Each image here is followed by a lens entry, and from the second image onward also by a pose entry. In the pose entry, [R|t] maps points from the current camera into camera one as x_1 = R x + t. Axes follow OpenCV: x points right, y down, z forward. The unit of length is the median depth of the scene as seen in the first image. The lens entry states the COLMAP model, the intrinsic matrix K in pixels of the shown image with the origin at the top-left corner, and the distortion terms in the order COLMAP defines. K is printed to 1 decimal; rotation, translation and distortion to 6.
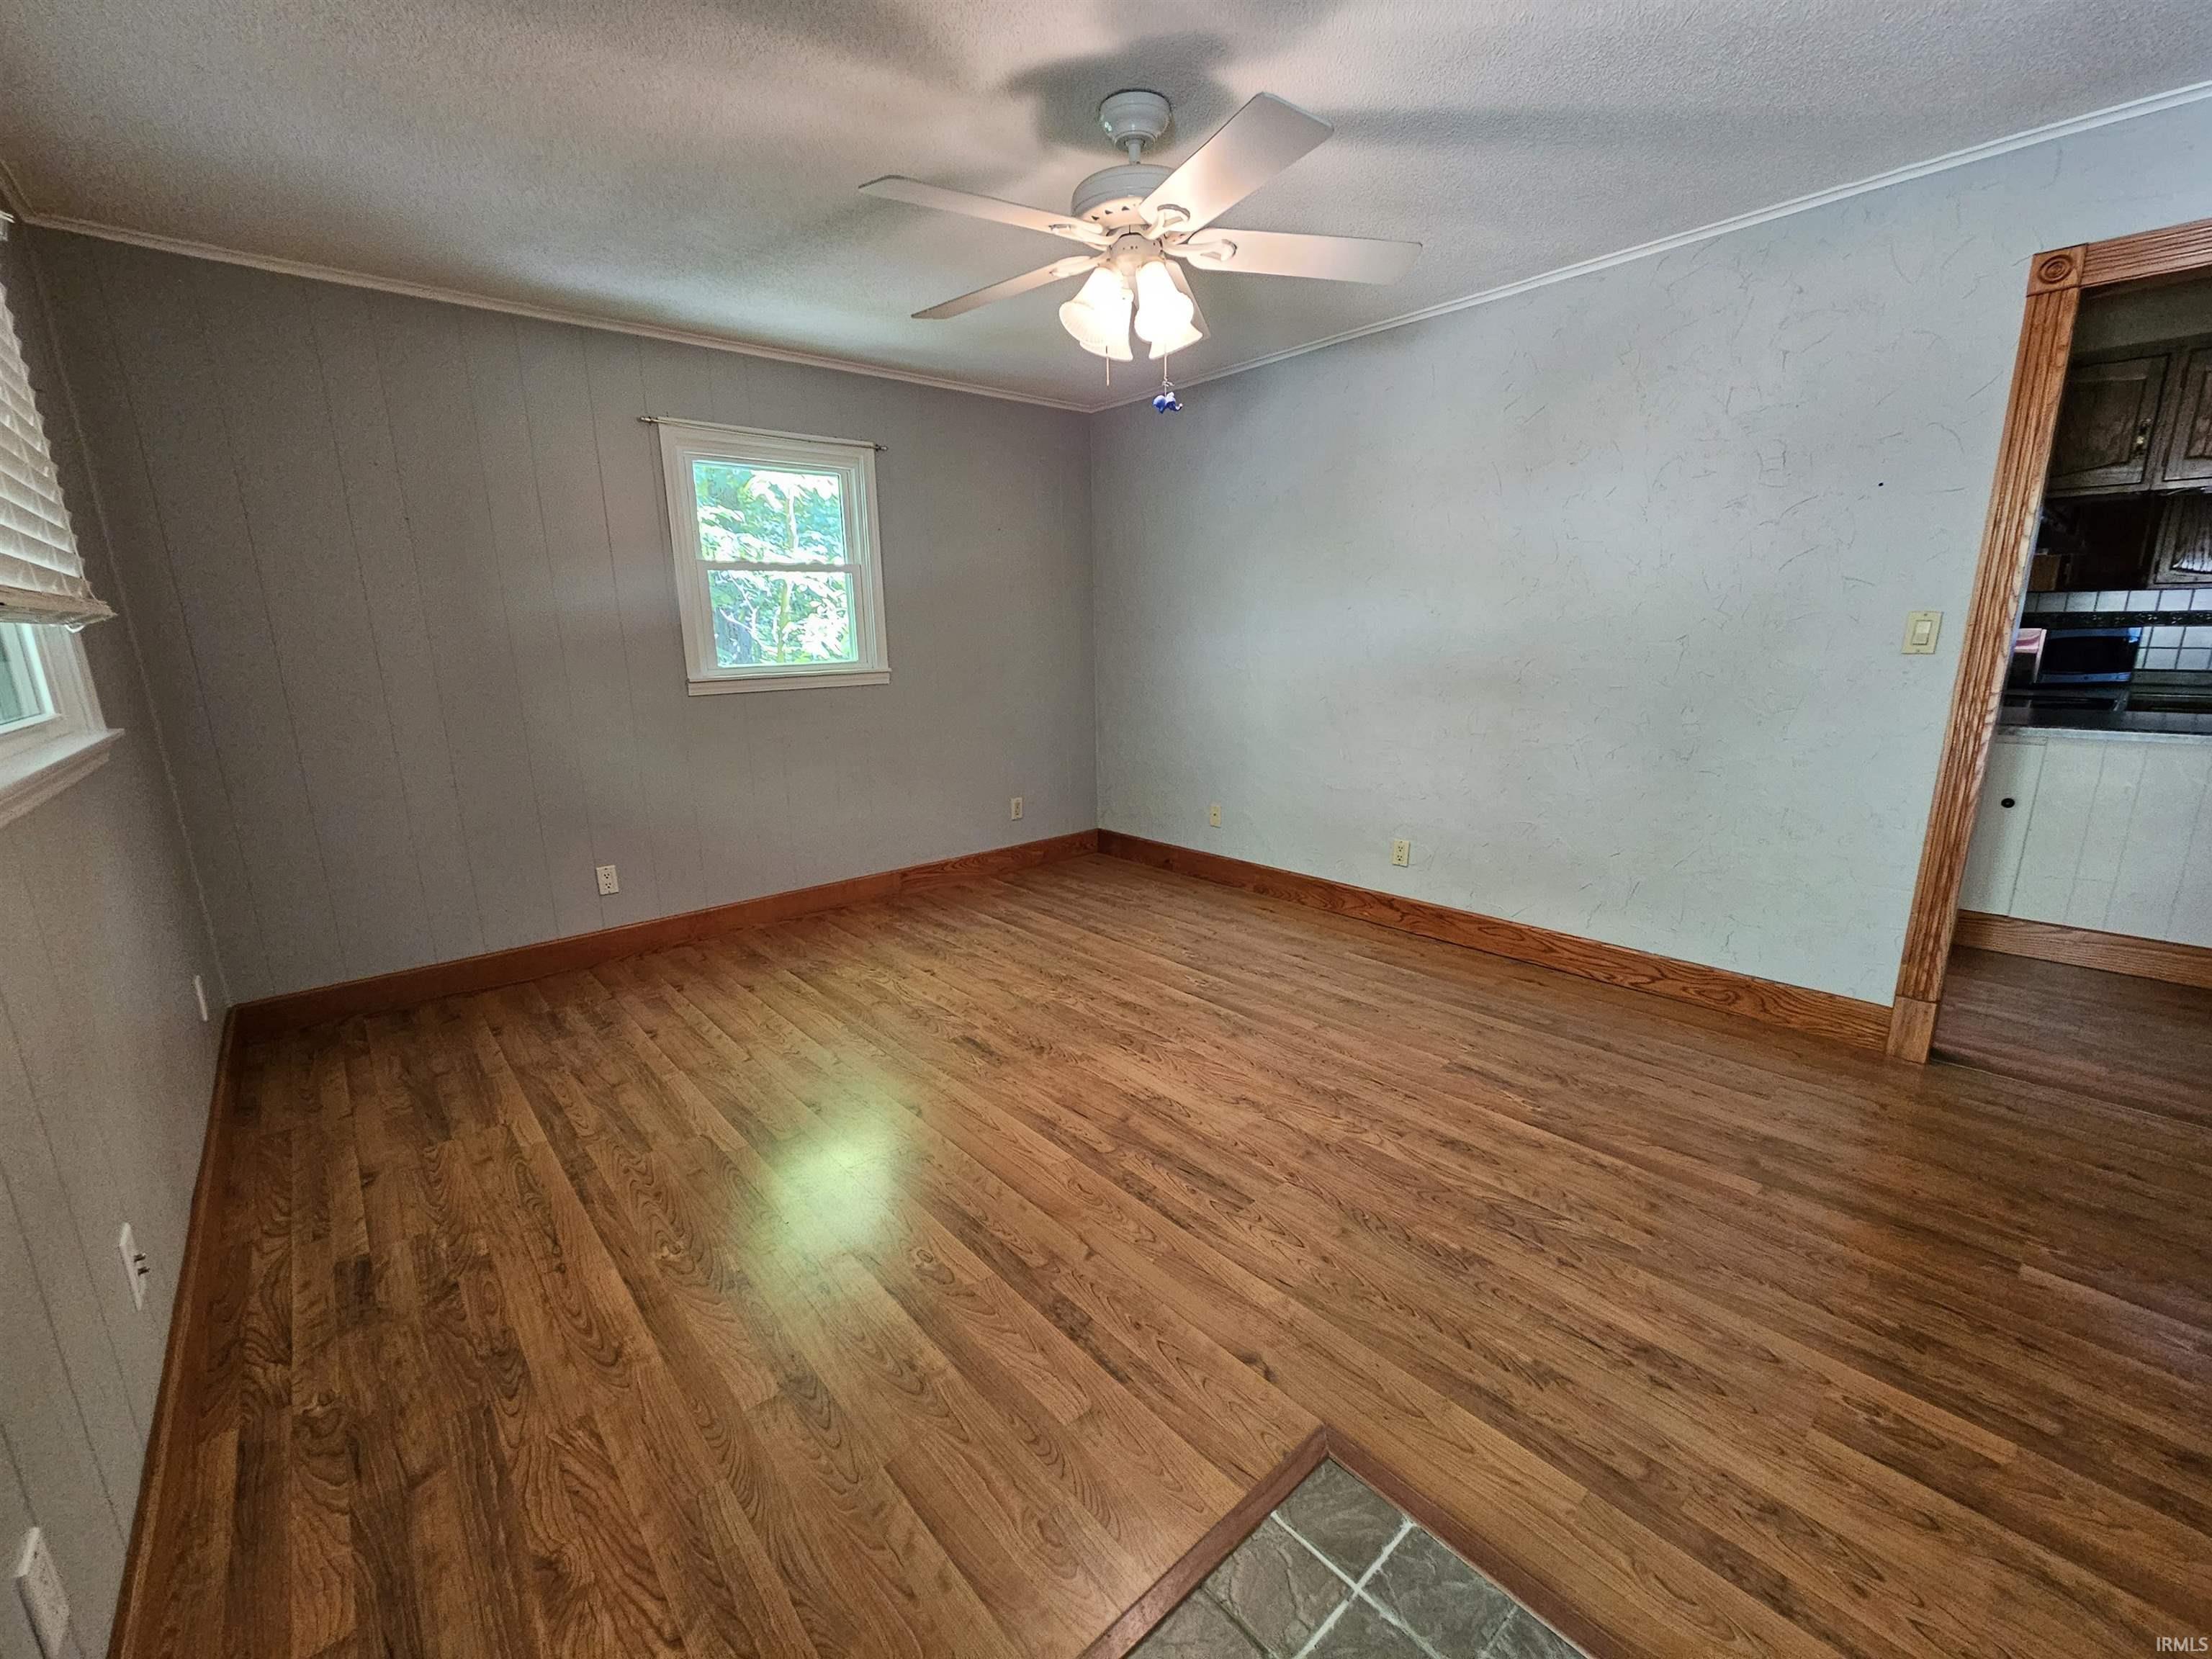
lens RADIAL K [[911.4, 0, 1100.6], [0, 911.4, 834.1], [0, 0, 1]] dist [-0.002336, -0.000158]
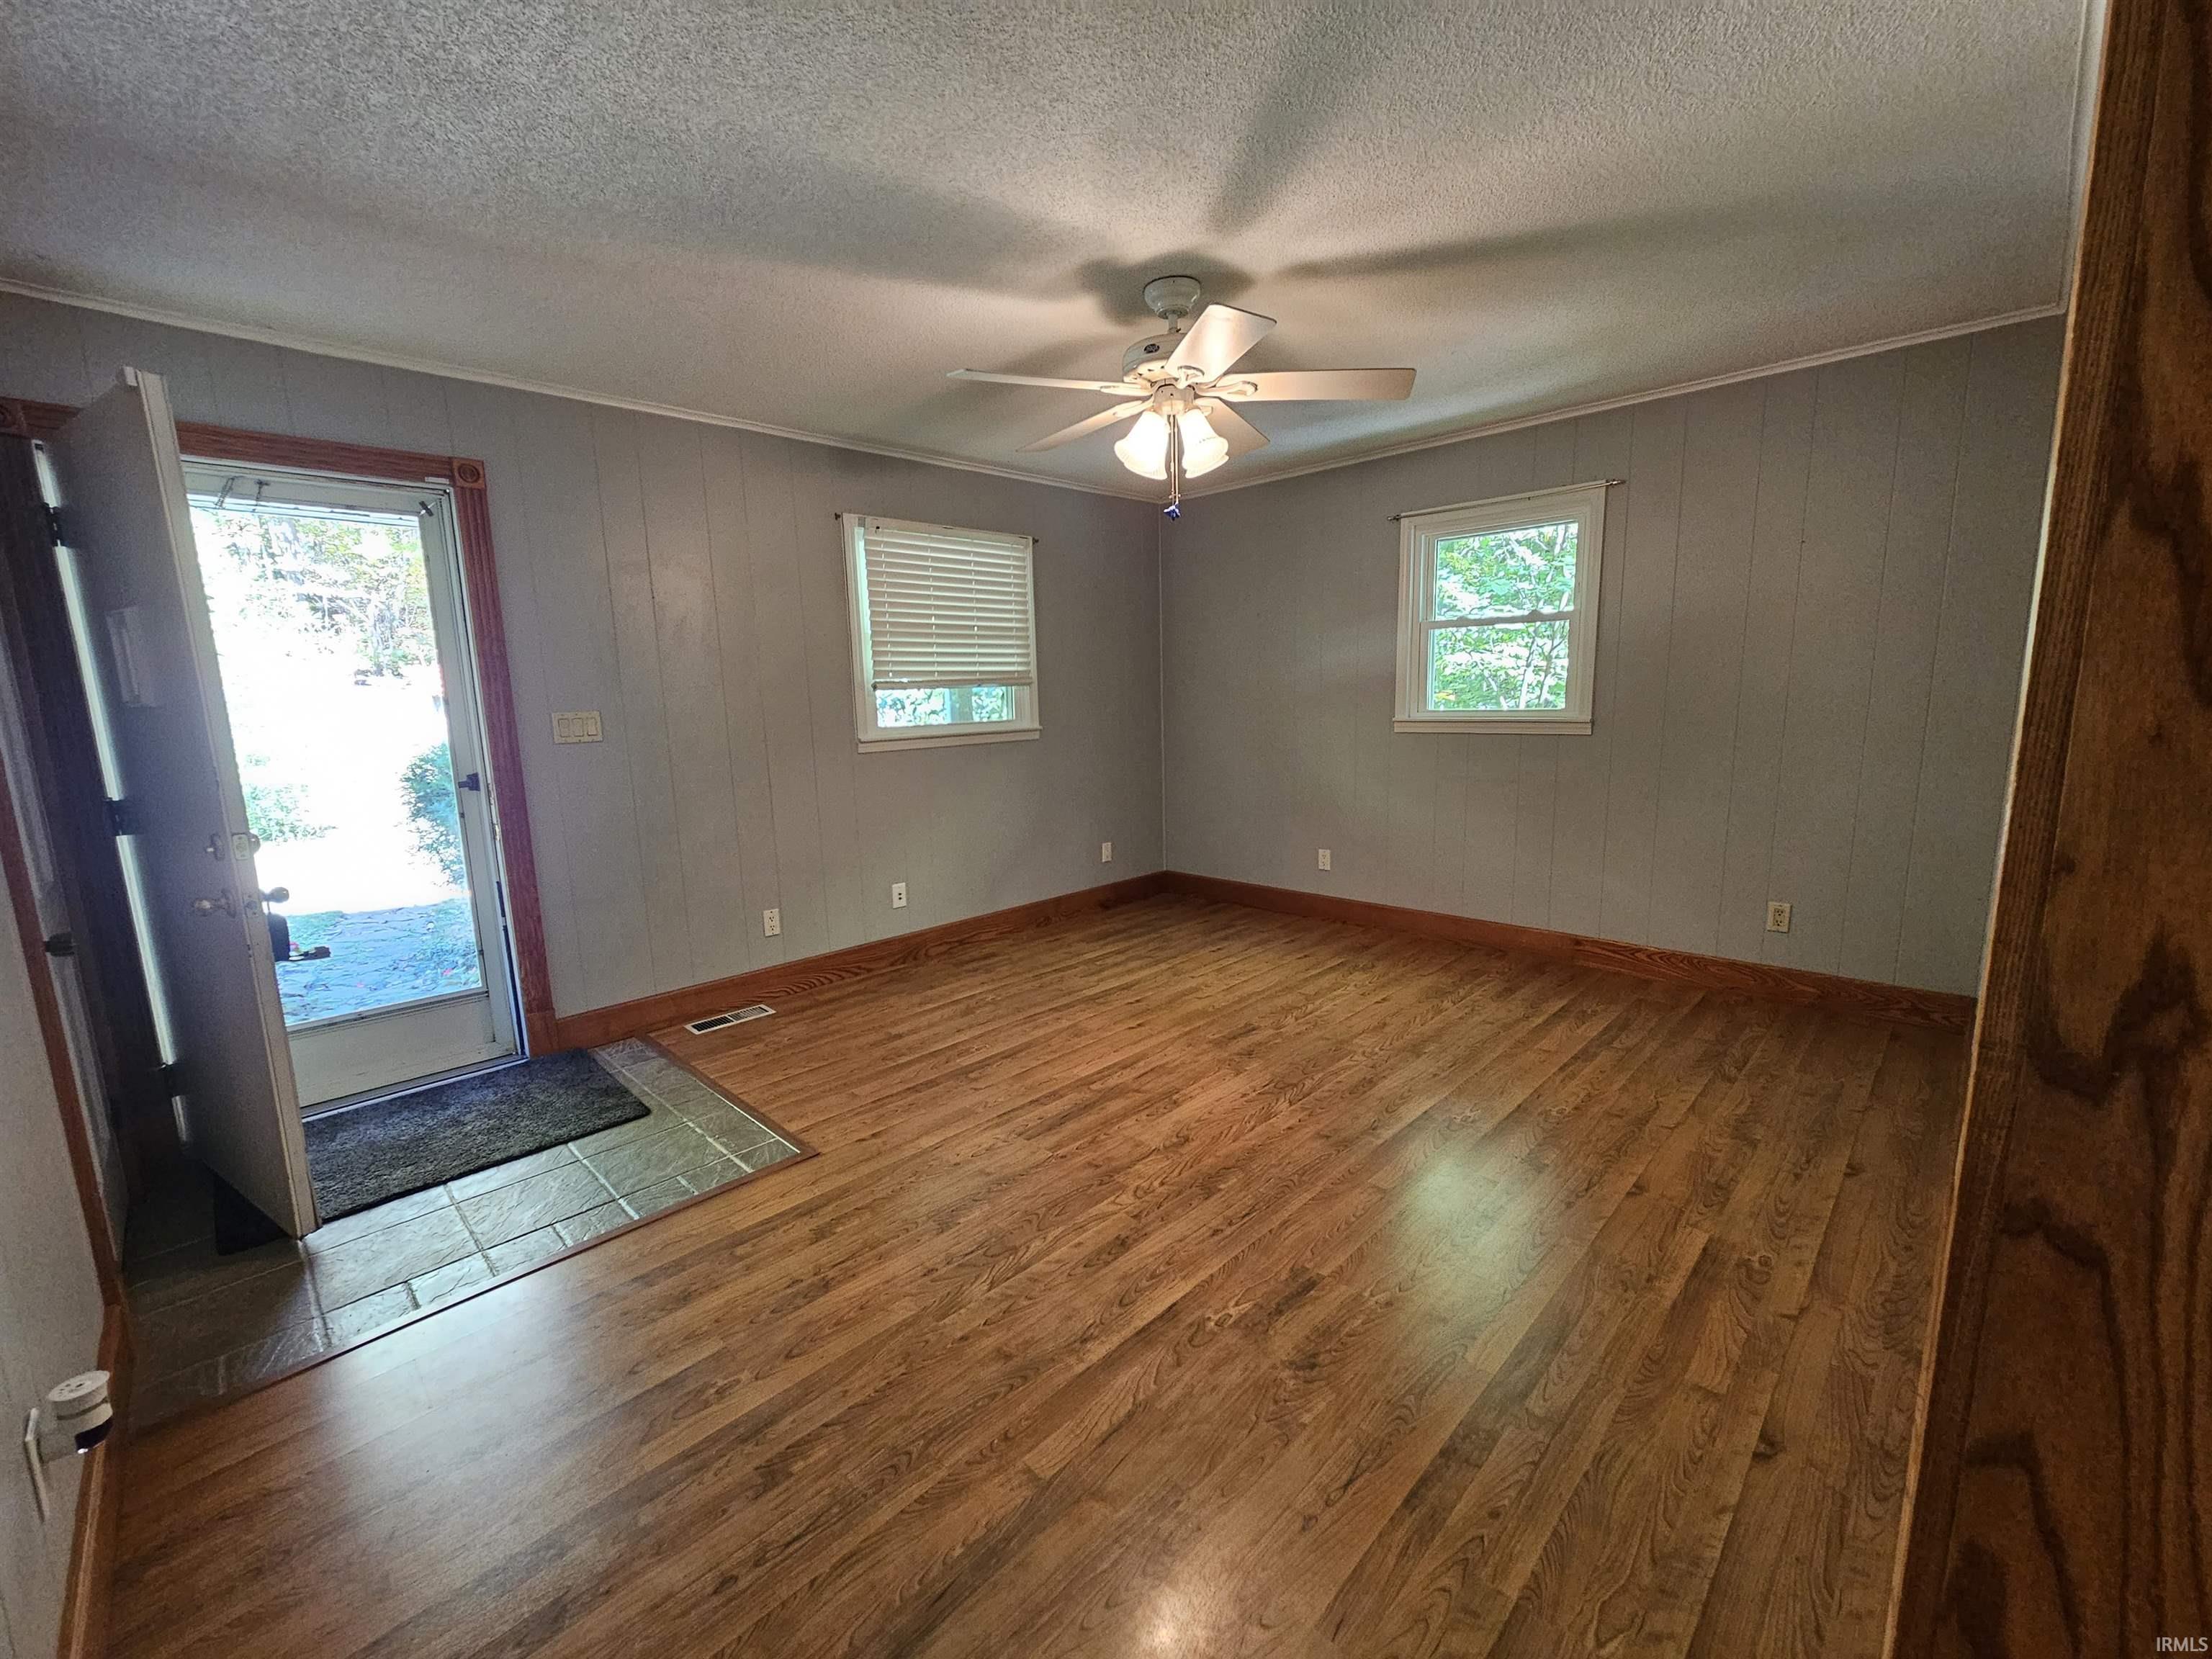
lens RADIAL K [[911.4, 0, 1100.6], [0, 911.4, 834.1], [0, 0, 1]] dist [-0.002336, -0.000158]
pose [[0.072425, 0.176114, -0.981702, 1.142974], [-0.191784, 0.968377, 0.159575, -0.208955], [0.978761, 0.176718, 0.103911, 0.733229]]
